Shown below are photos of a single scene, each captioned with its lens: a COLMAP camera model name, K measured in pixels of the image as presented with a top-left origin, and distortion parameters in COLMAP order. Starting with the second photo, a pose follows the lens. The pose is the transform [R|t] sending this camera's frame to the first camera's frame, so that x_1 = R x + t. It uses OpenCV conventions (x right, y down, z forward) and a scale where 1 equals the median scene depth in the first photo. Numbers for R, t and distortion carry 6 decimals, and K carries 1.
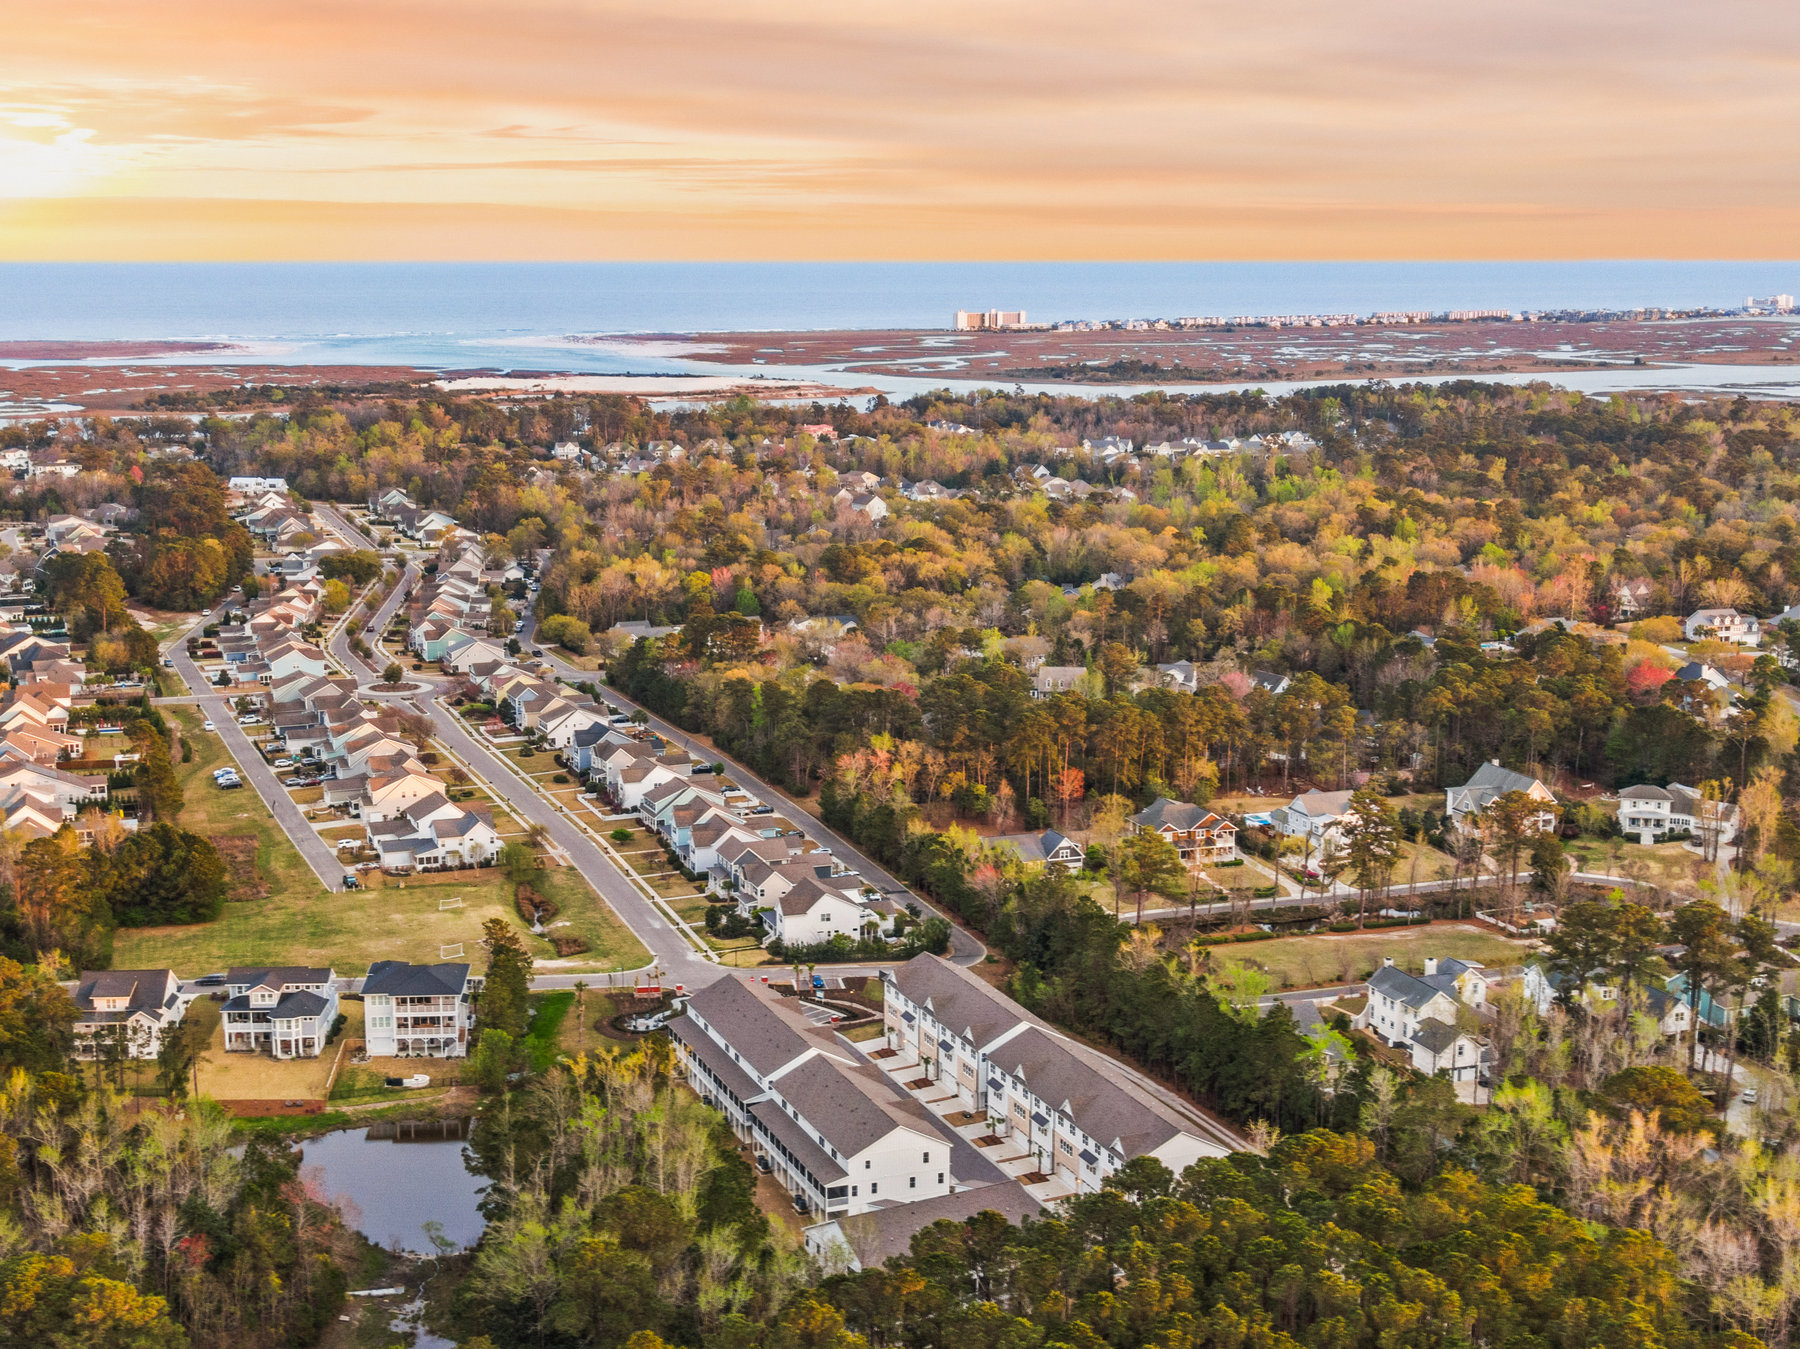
lens RADIAL K [[2395.3, 0, 900.0], [0, 2395.3, 674.5], [0, 0, 1]] dist [0.034516, -0.103899]
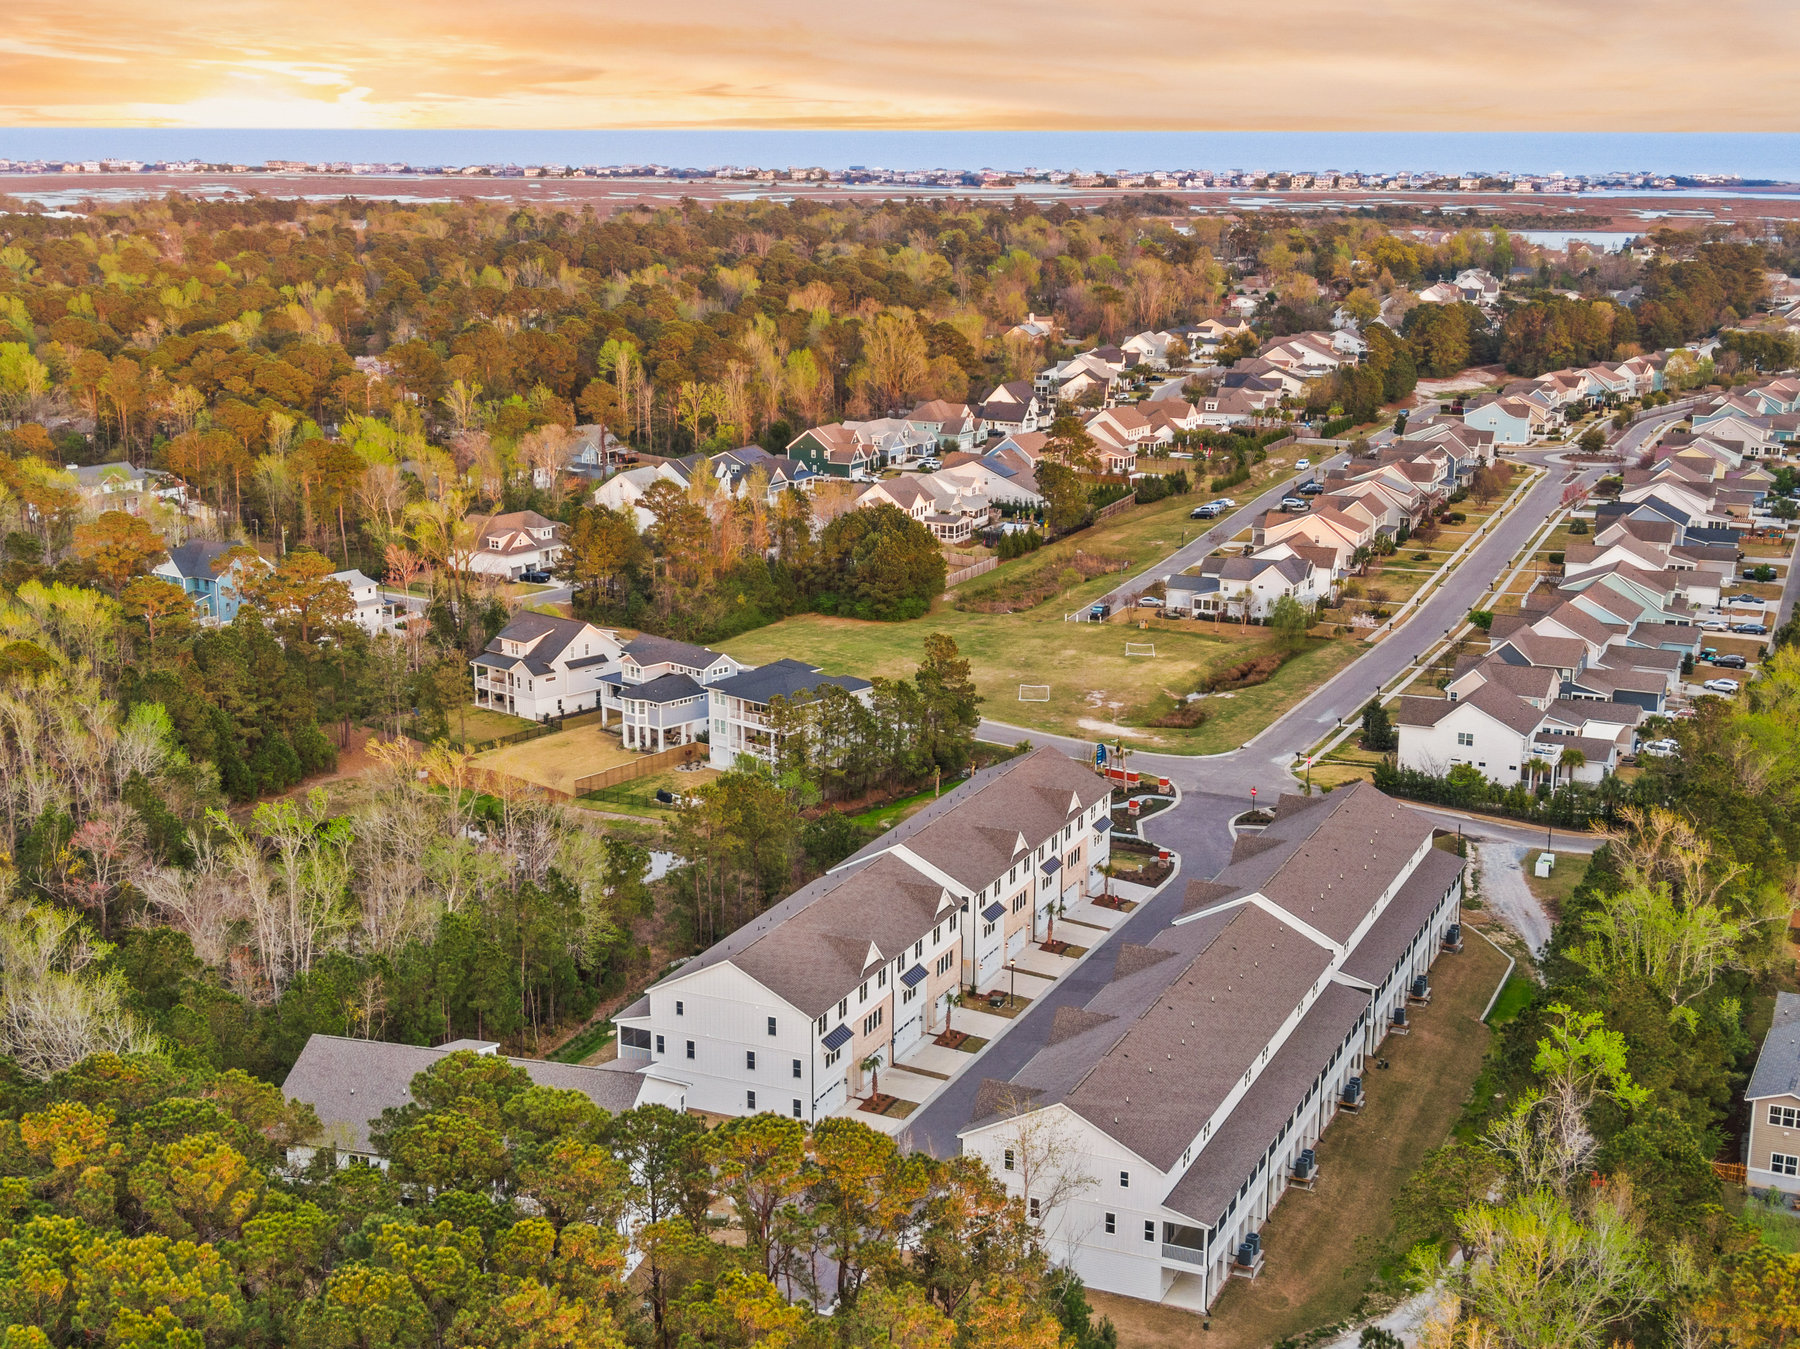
lens RADIAL K [[2366.9, 0, 900.0], [0, 2366.9, 674.5], [0, 0, 1]] dist [0.033238, -0.103376]
pose [[0.696606, 0.161264, -0.699095, 0.274267], [-0.123821, 0.986813, 0.104254, 0.031990], [0.706689, 0.013938, 0.707387, 0.386733]]
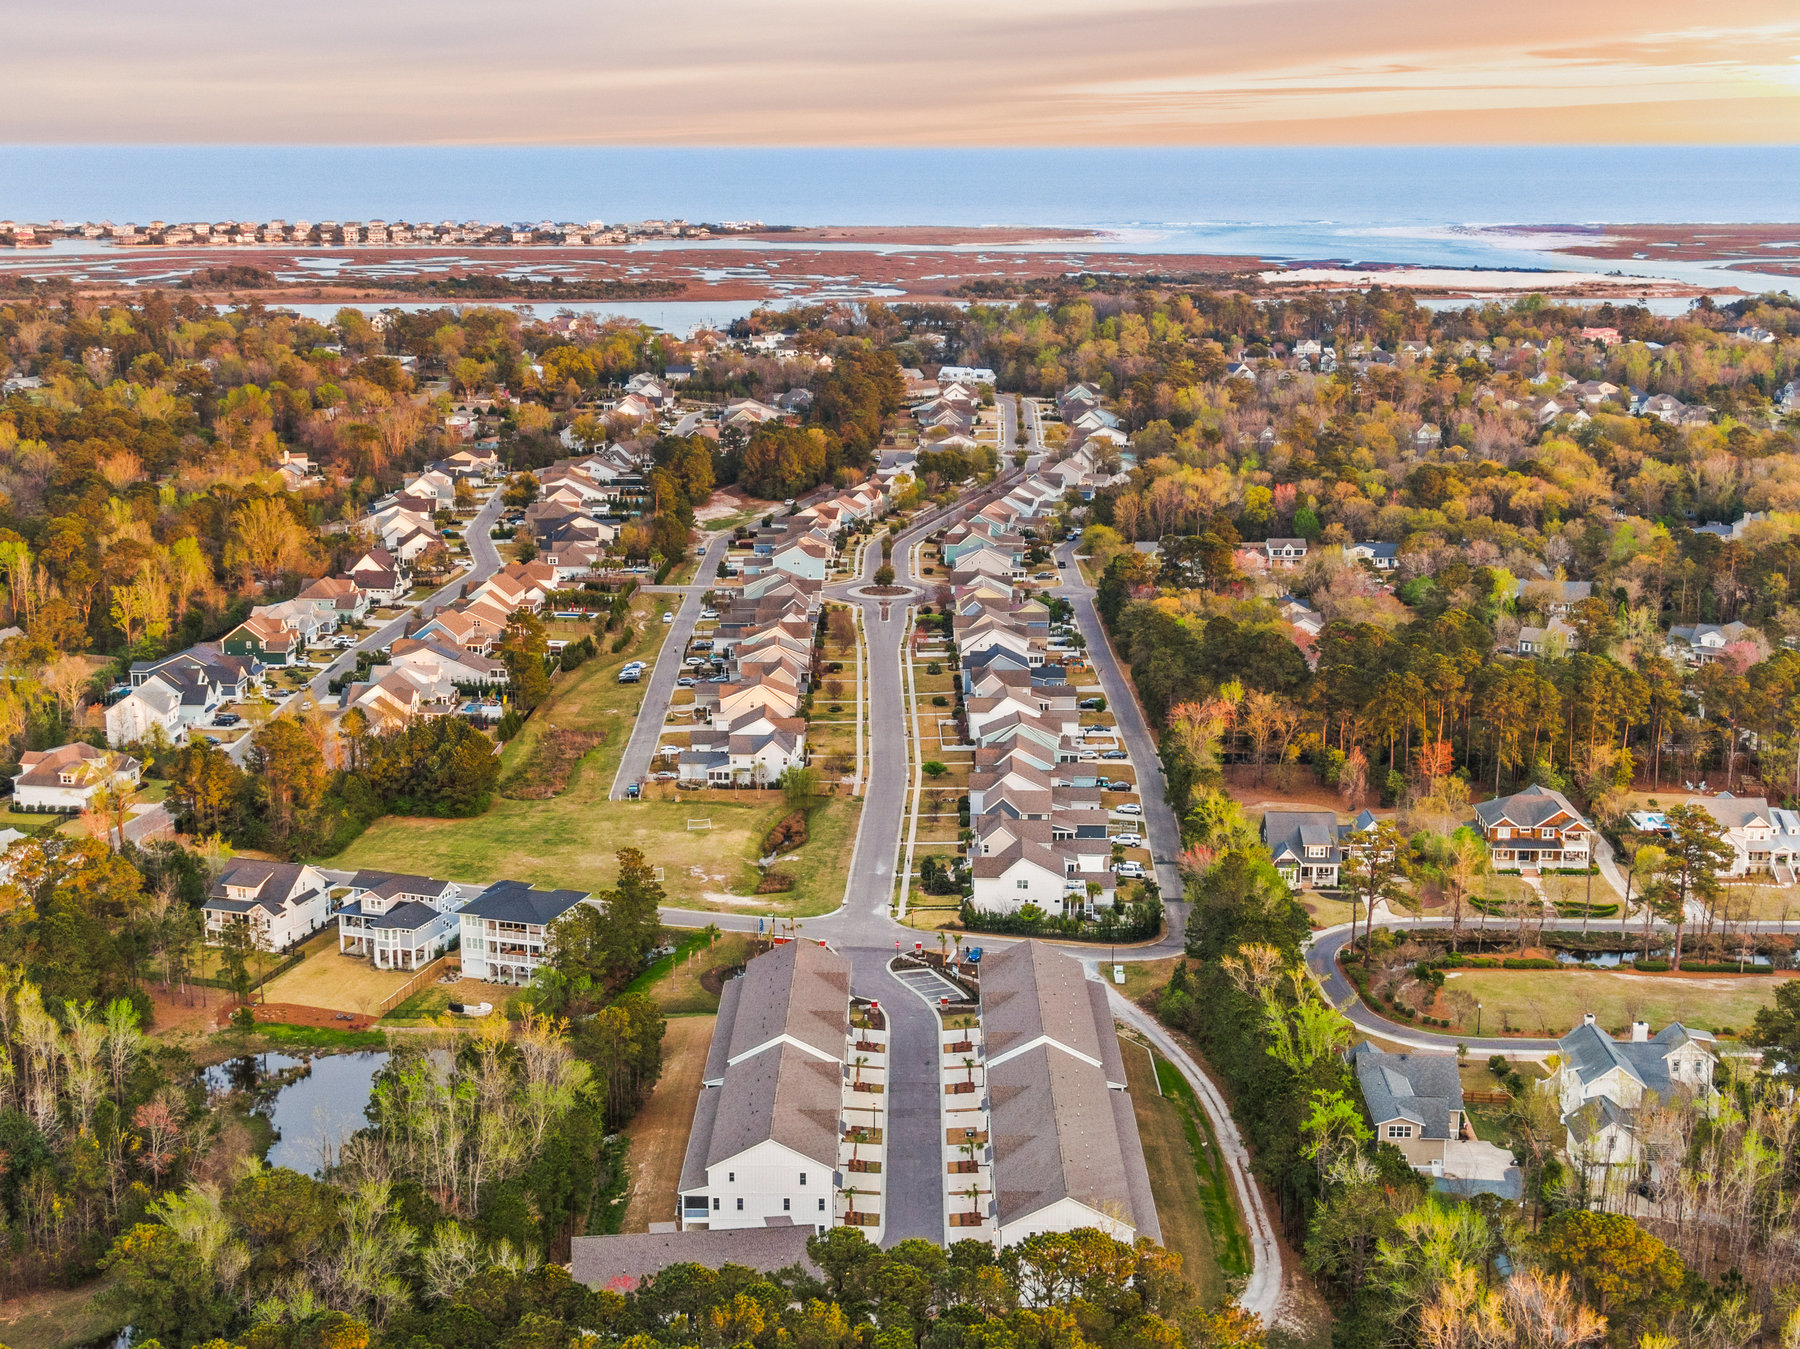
lens RADIAL K [[2428.8, 0, 900.0], [0, 2428.8, 674.5], [0, 0, 1]] dist [0.037824, -0.080206]
pose [[0.925165, 0.080433, -0.370944, 0.229154], [-0.064571, 0.996396, 0.055004, -0.021499], [0.374031, -0.026936, 0.927025, 0.123494]]
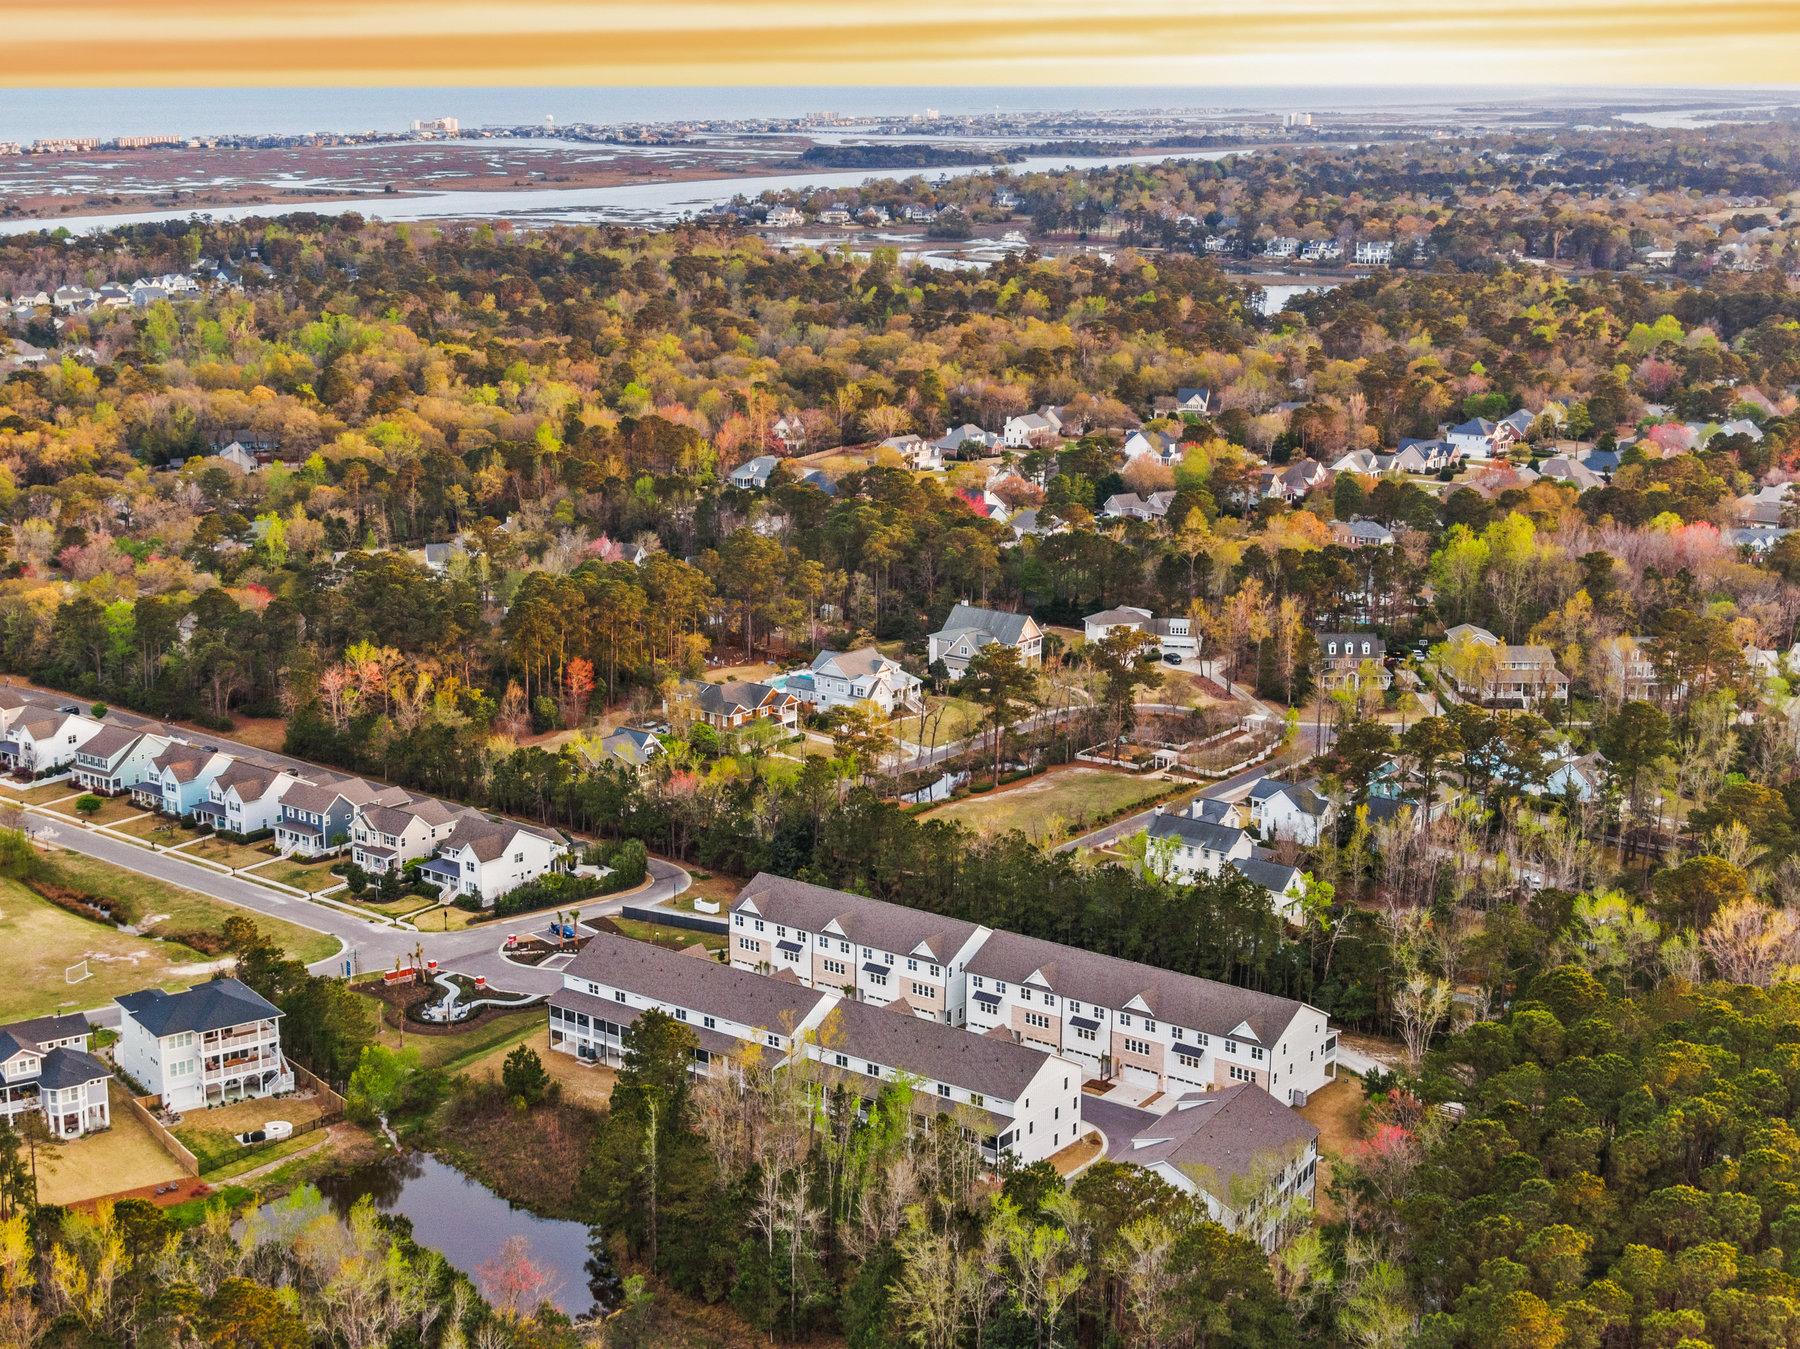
lens RADIAL K [[2567.6, 0, 900.0], [0, 2567.6, 674.5], [0, 0, 1]] dist [0.005786, -0.031298]
pose [[0.854596, -0.114972, 0.506406, -0.328086], [0.086352, 0.993069, 0.079736, -0.021493], [-0.512063, -0.024413, 0.858601, 0.132032]]
